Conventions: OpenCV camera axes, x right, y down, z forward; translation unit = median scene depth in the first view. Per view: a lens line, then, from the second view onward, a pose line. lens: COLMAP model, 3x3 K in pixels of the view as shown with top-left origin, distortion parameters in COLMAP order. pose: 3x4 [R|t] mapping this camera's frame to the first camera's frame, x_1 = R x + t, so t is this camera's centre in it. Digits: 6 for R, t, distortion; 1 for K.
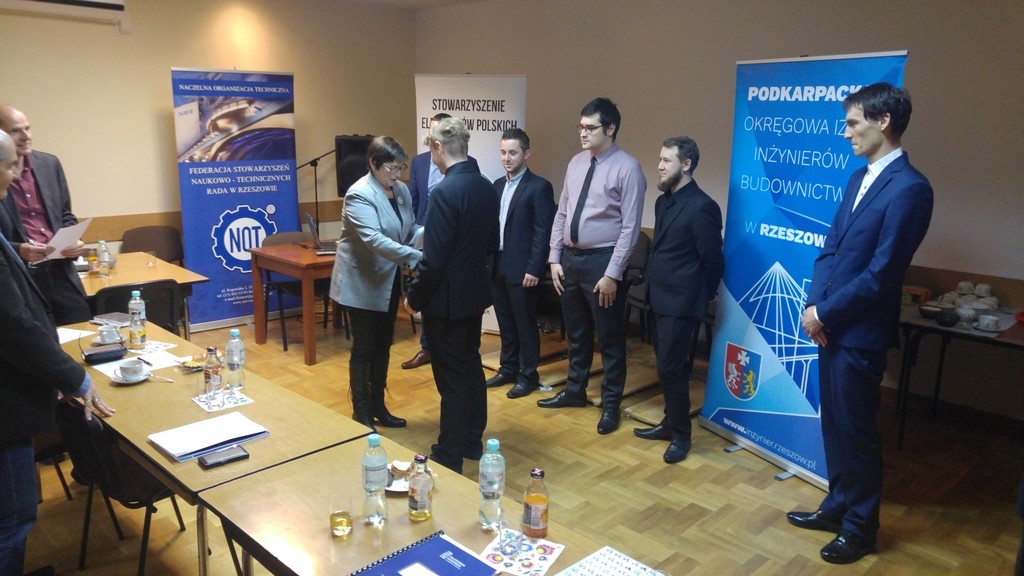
lens RADIAL K [[760.2, 0, 530.8], [0, 760.2, 302.5], [0, 0, 1]] dist [-0.066262, 0.125114]
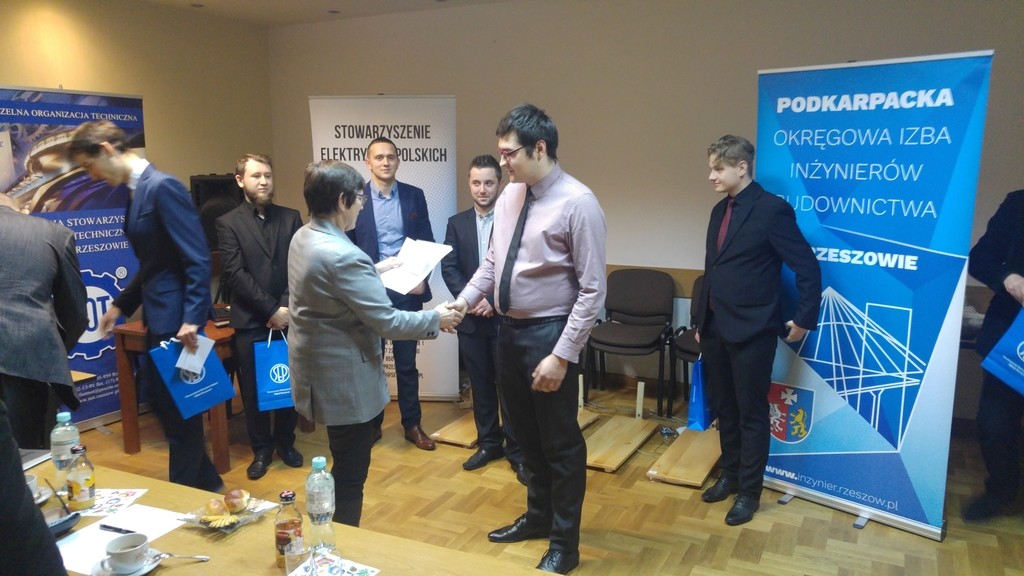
lens RADIAL K [[760.2, 0, 530.8], [0, 760.2, 302.5], [0, 0, 1]] dist [-0.066262, 0.125114]
pose [[0.948908, -0.085162, 0.303844, -0.289698], [0.100826, 0.994245, -0.036215, -0.038155], [-0.299011, 0.065000, 0.952033, 0.241886]]
